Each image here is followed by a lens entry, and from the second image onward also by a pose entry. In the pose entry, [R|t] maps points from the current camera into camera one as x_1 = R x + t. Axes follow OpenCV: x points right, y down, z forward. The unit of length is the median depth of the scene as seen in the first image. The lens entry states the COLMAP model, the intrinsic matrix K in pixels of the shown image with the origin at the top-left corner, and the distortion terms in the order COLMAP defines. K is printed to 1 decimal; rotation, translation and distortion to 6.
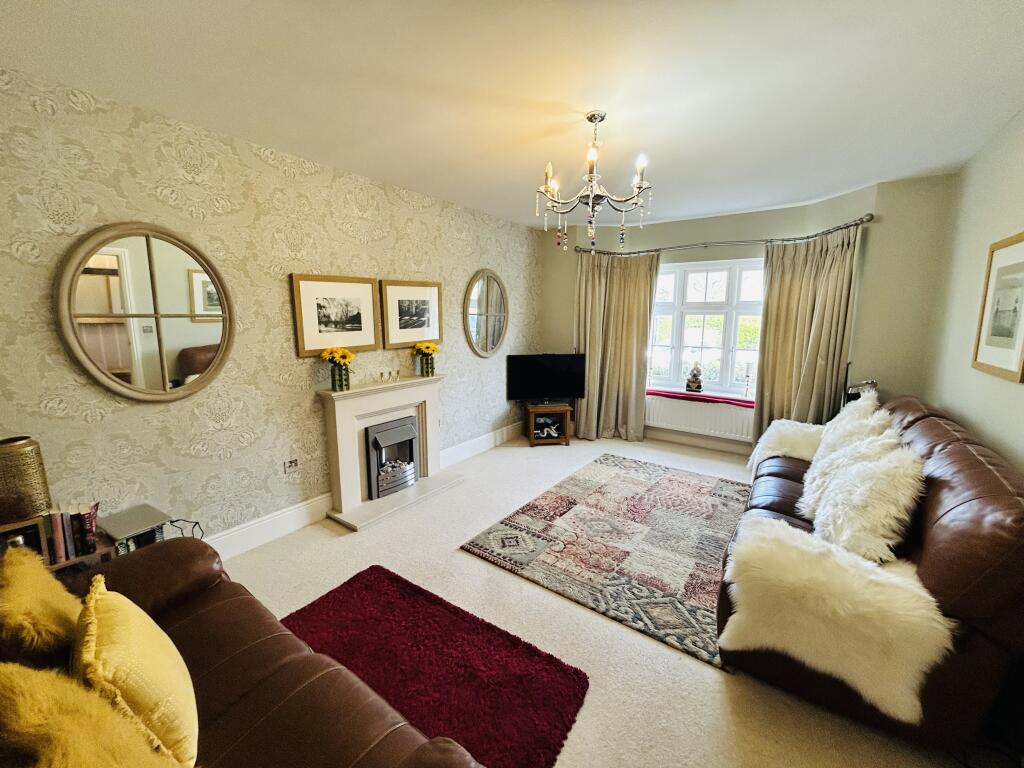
lens RADIAL K [[412.5, 0, 512.0], [0, 412.5, 384.0], [0, 0, 1]] dist [0.000435, 0.000153]
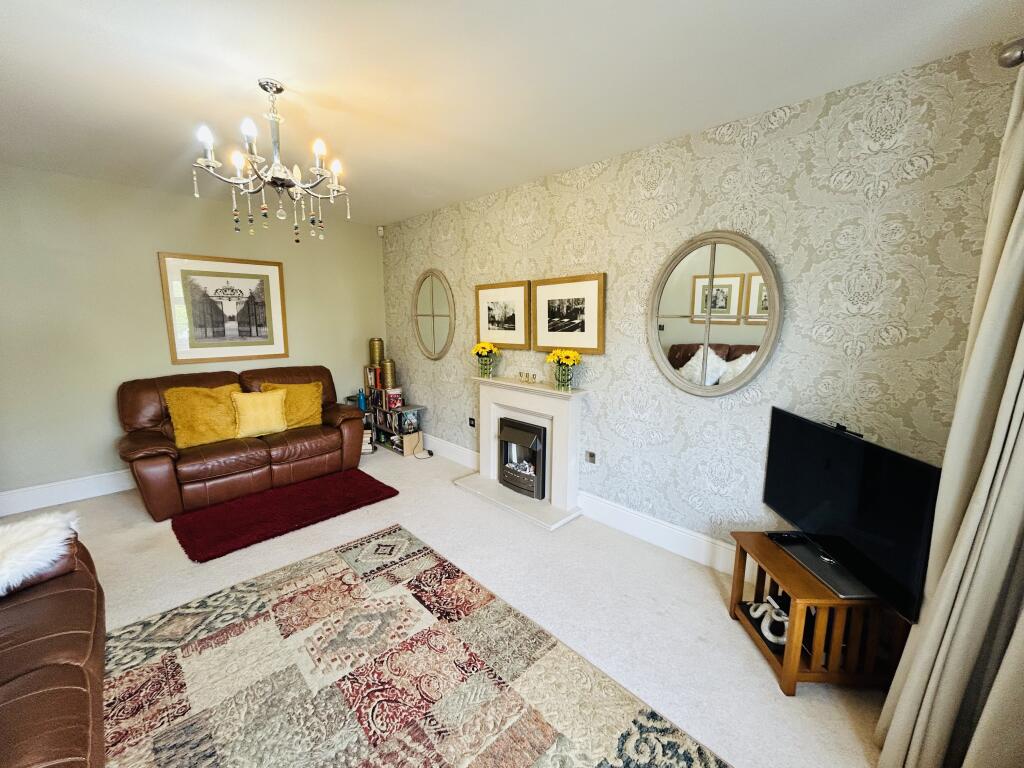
lens RADIAL K [[412.5, 0, 512.0], [0, 412.5, 384.0], [0, 0, 1]] dist [0.000435, 0.000153]
pose [[-0.163311, 0.155397, -0.974259, 0.668315], [-0.175475, 0.967196, 0.183684, -0.177934], [0.970844, 0.200956, -0.130686, 1.084056]]
